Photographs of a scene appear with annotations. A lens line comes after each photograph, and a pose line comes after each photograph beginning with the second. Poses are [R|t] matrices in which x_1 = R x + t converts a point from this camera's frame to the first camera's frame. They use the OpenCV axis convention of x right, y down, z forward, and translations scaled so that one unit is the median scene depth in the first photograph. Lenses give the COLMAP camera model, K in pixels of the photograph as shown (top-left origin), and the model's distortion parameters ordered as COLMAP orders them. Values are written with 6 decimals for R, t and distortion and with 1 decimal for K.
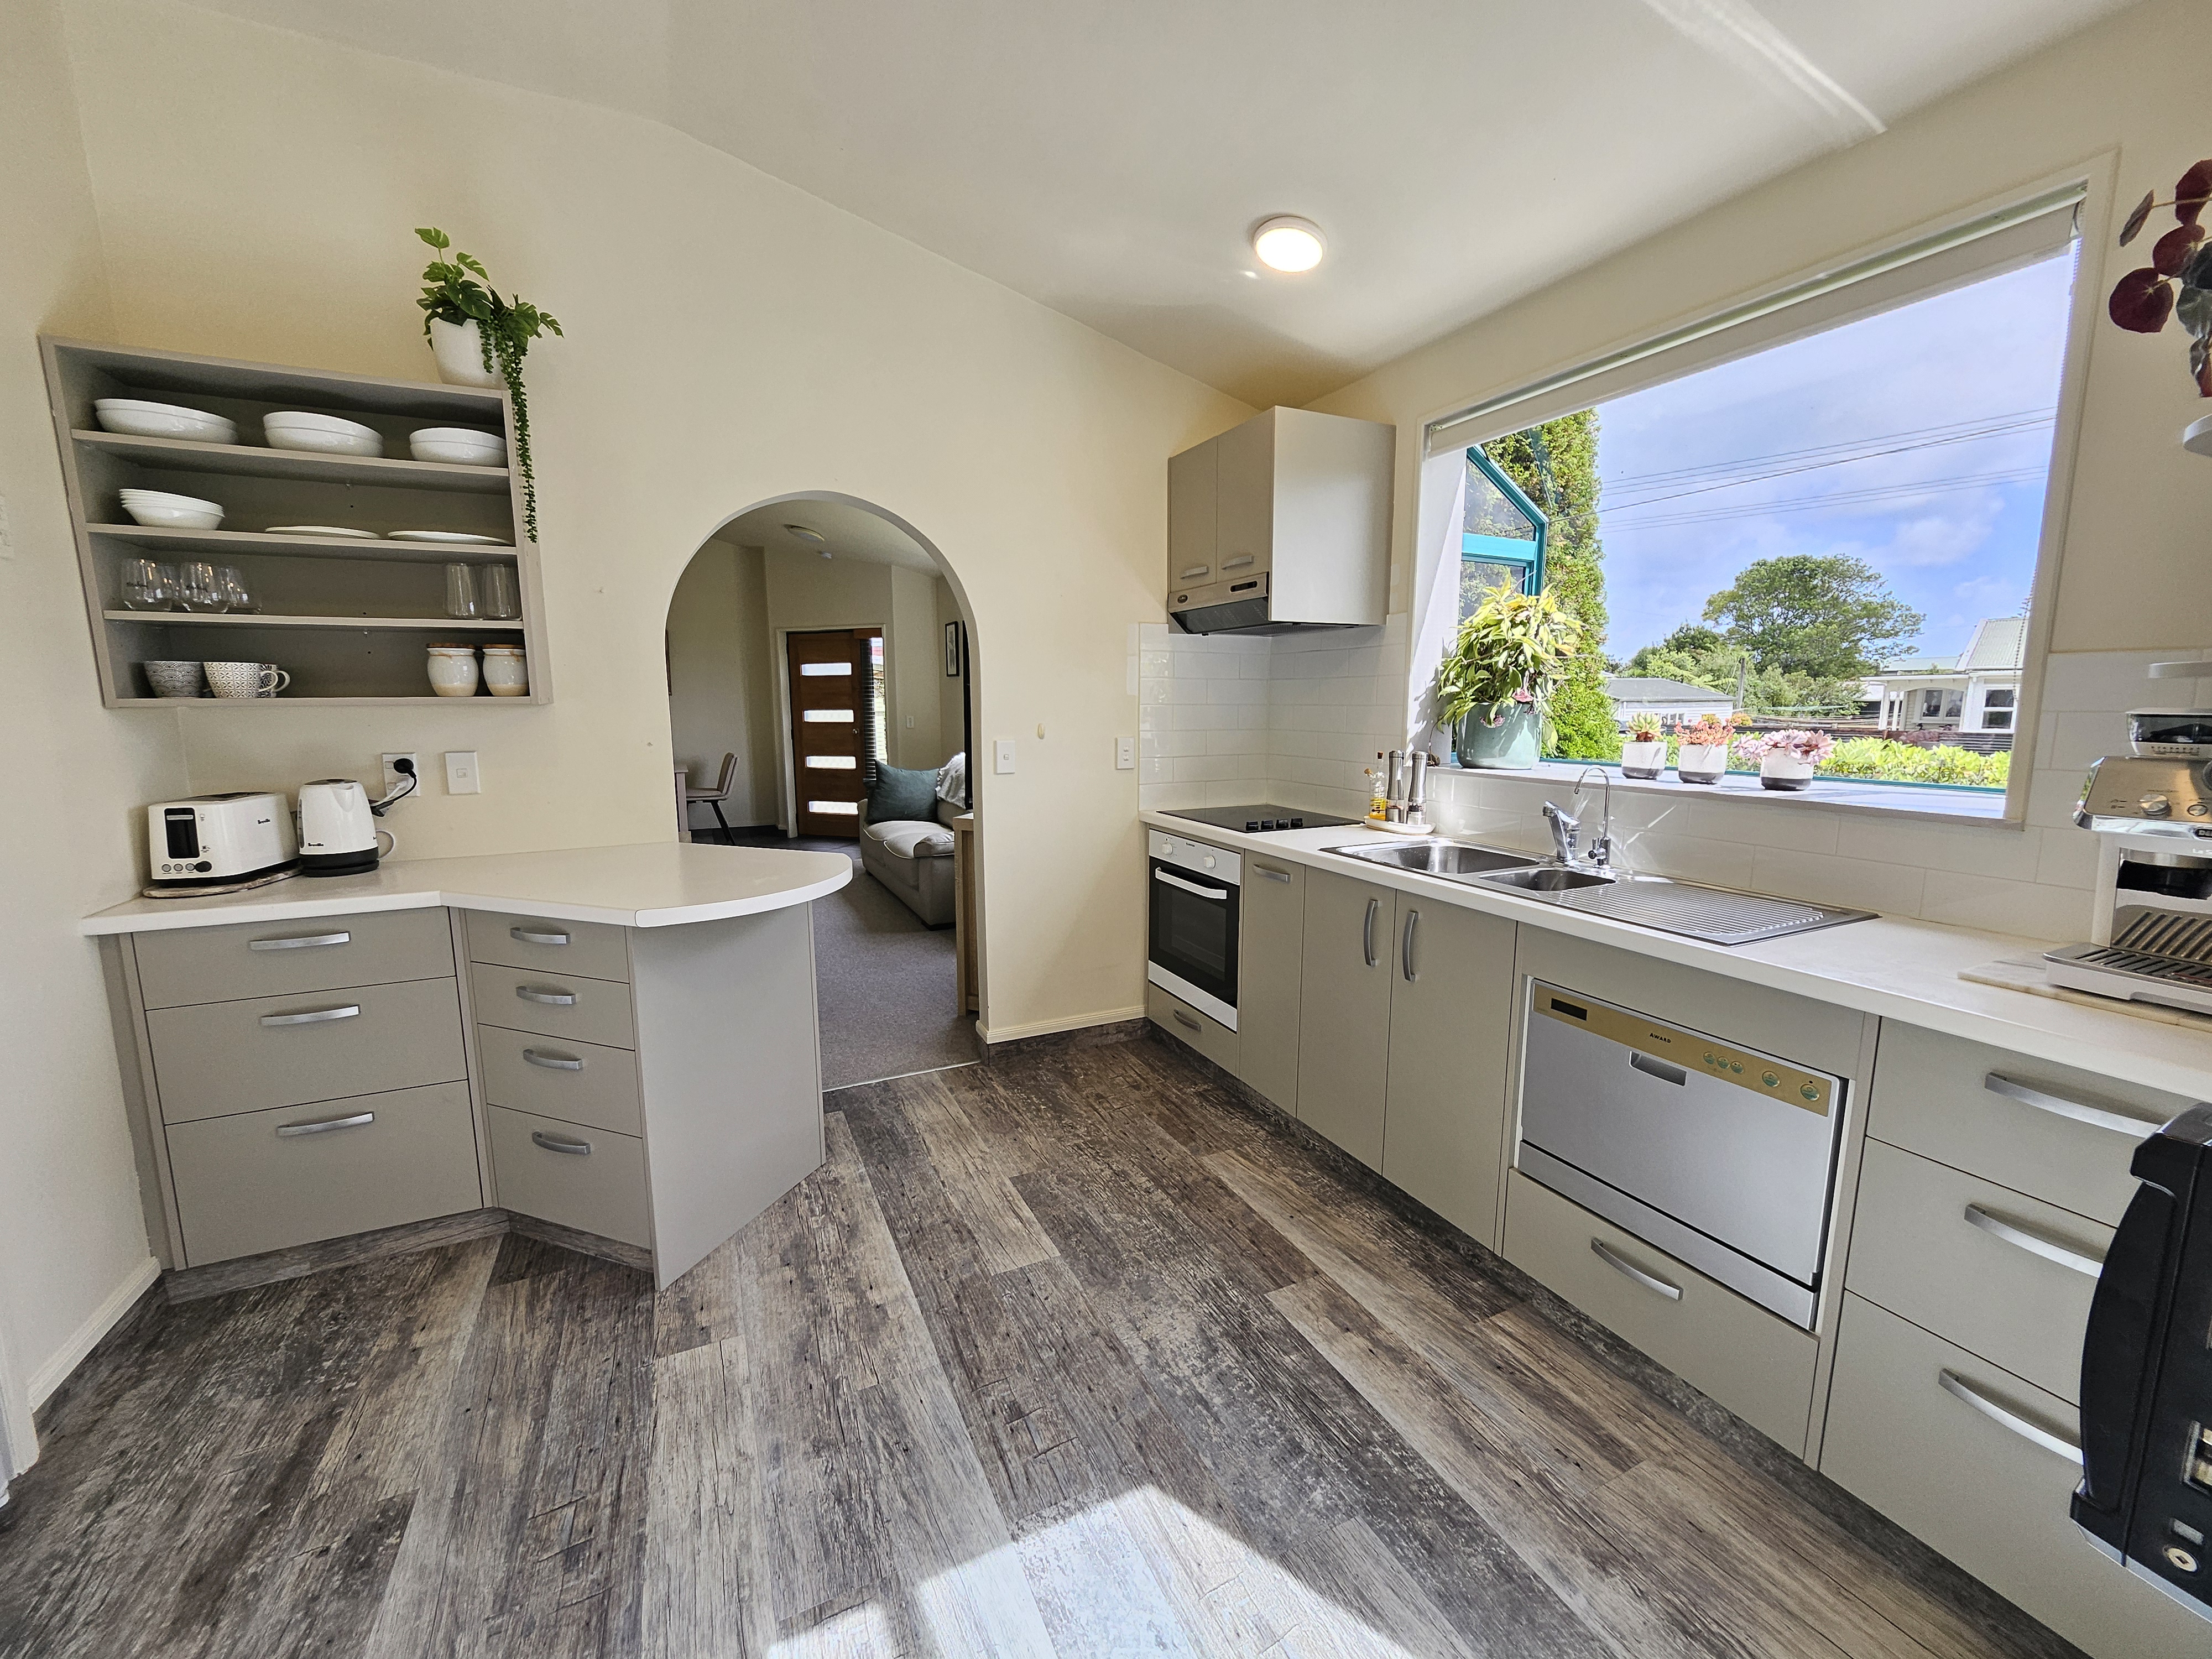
lens RADIAL K [[882.5, 0, 1094.3], [0, 882.5, 818.5], [0, 0, 1]] dist [-0.002632, -0.000073]
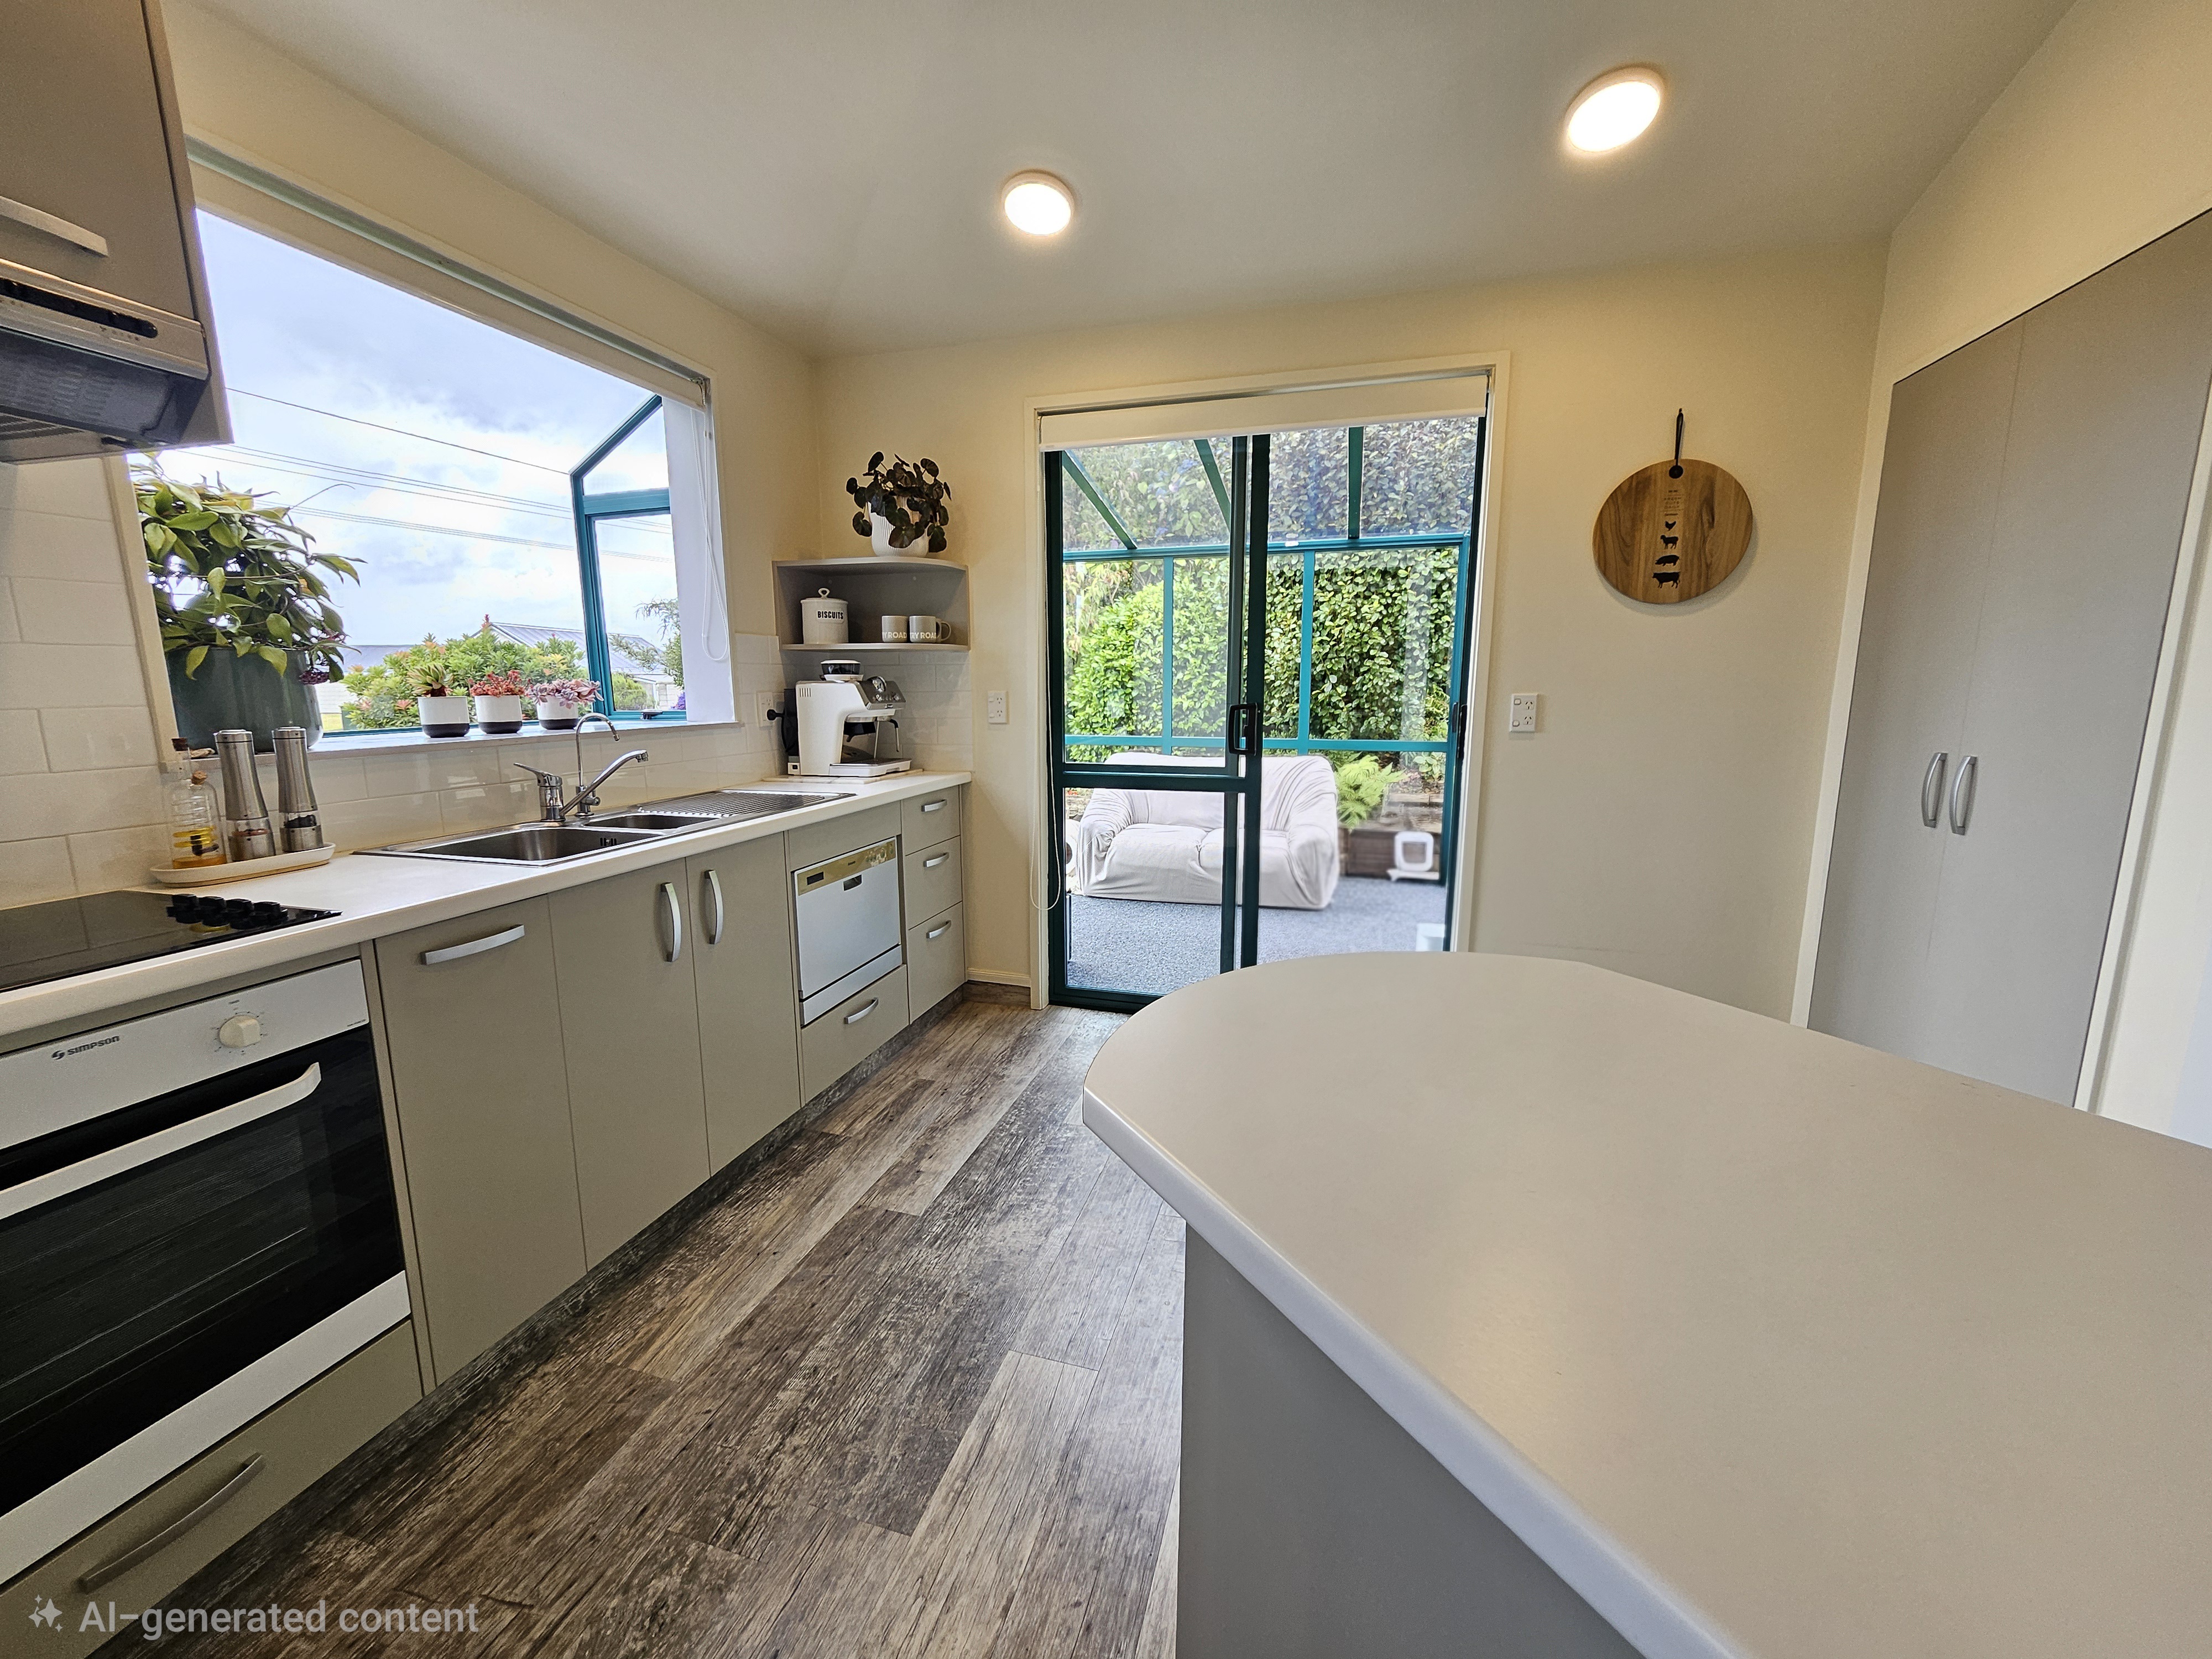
lens RADIAL K [[882.5, 0, 1091.2], [0, 882.5, 828.0], [0, 0, 1]] dist [-0.002632, -0.000073]
pose [[-0.747078, -0.104590, 0.656457, -0.540818], [0.096847, 0.959882, 0.263149, -0.142569], [-0.657644, 0.260169, -0.706977, 1.345521]]
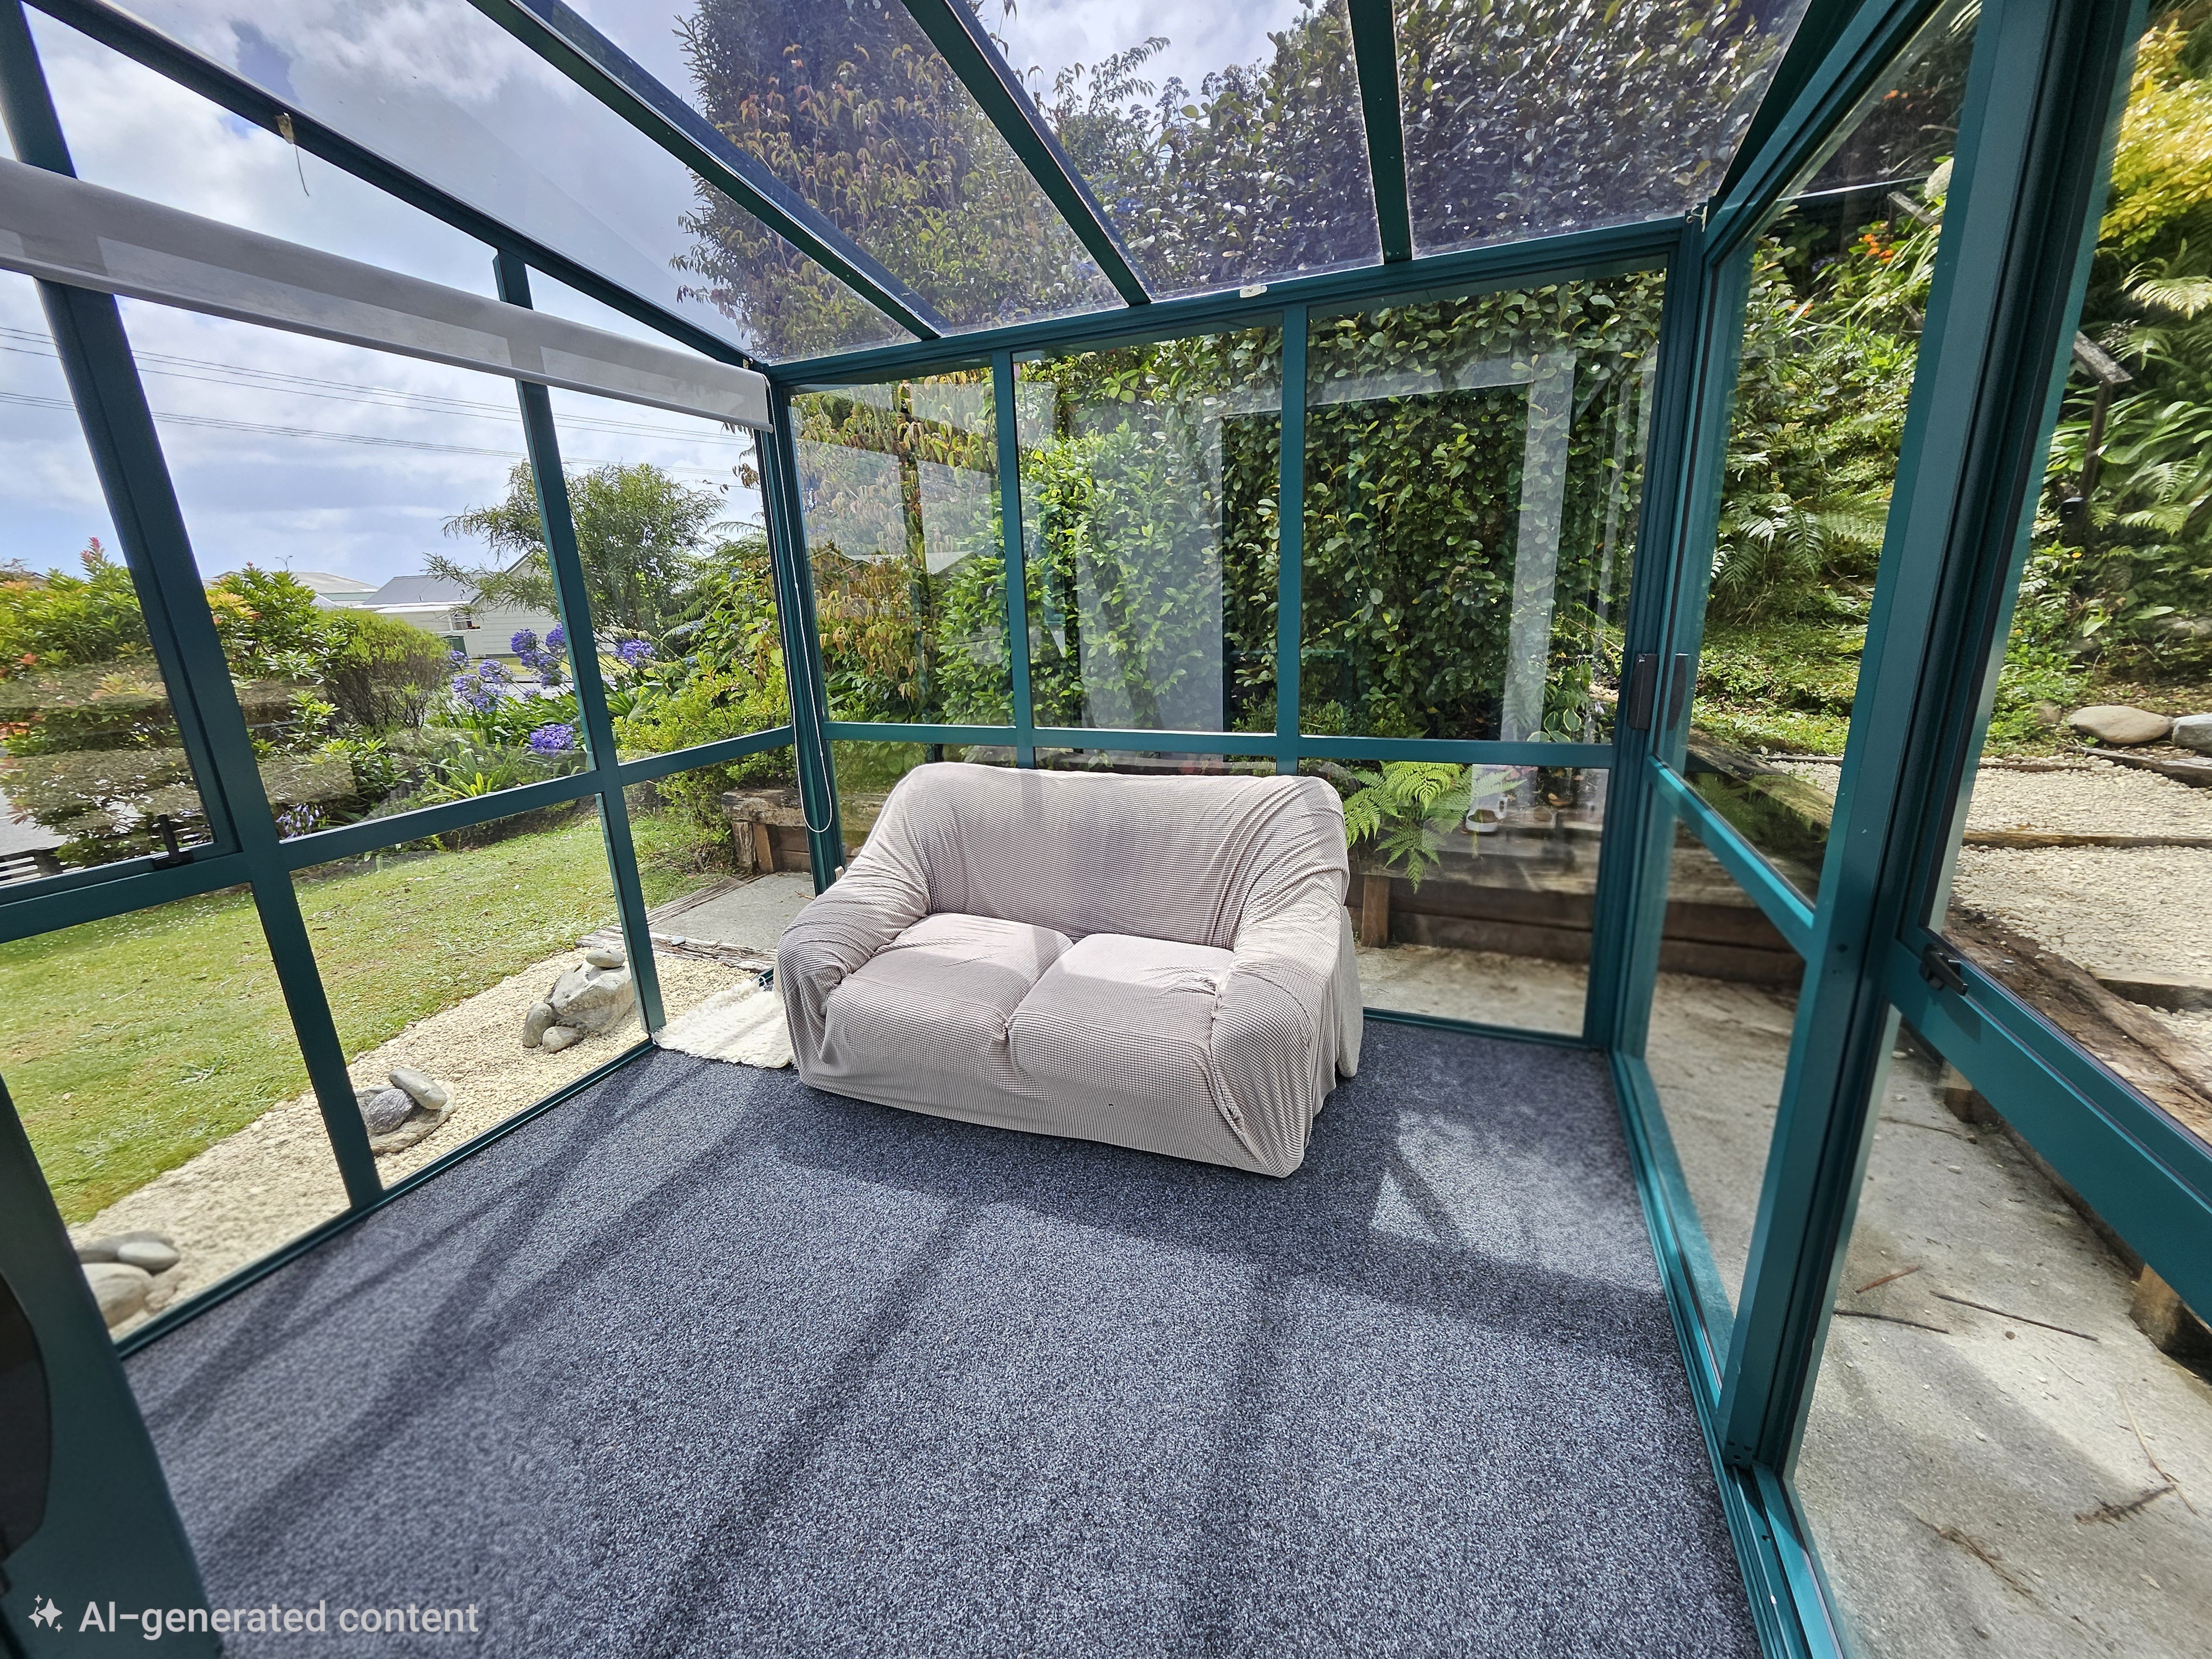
lens RADIAL K [[882.5, 0, 1103.0], [0, 882.5, 843.5], [0, 0, 1]] dist [-0.002632, -0.000073]
pose [[-0.682961, -0.175125, 0.709152, -0.490533], [0.137811, 0.922509, 0.360535, -0.128253], [-0.717337, 0.343960, -0.605903, 1.221678]]
